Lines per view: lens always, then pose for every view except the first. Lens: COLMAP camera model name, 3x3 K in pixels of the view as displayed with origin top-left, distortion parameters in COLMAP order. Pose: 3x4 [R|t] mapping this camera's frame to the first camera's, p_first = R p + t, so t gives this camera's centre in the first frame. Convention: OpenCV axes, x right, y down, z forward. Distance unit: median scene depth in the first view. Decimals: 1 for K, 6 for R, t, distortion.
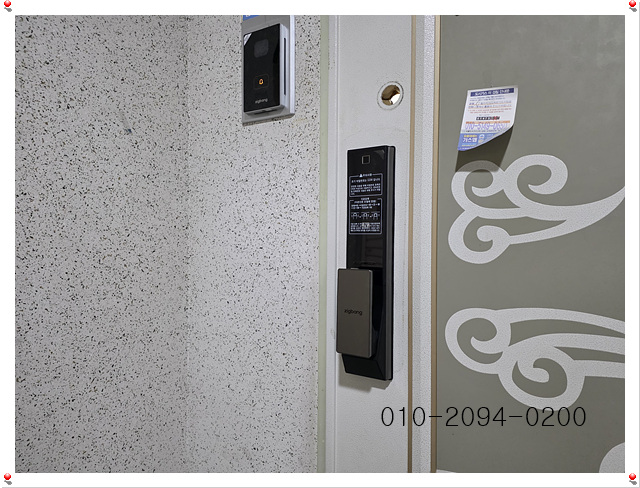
lens RADIAL K [[423.3, 0, 322.3], [0, 423.3, 249.7], [0, 0, 1]] dist [0.049826, -0.049863]
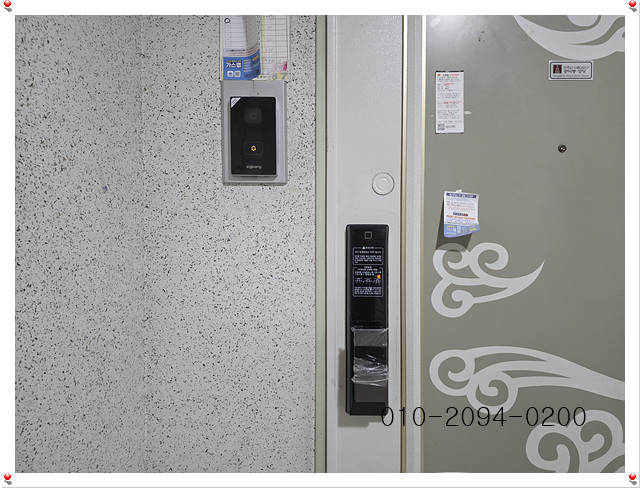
lens RADIAL K [[423.3, 0, 331.9], [0, 423.3, 243.8], [0, 0, 1]] dist [0.049826, -0.049863]
pose [[0.847353, -0.016943, 0.530760, -0.549439], [0.011538, 0.999842, 0.013497, -0.181101], [-0.530905, -0.005313, 0.847415, 0.032407]]
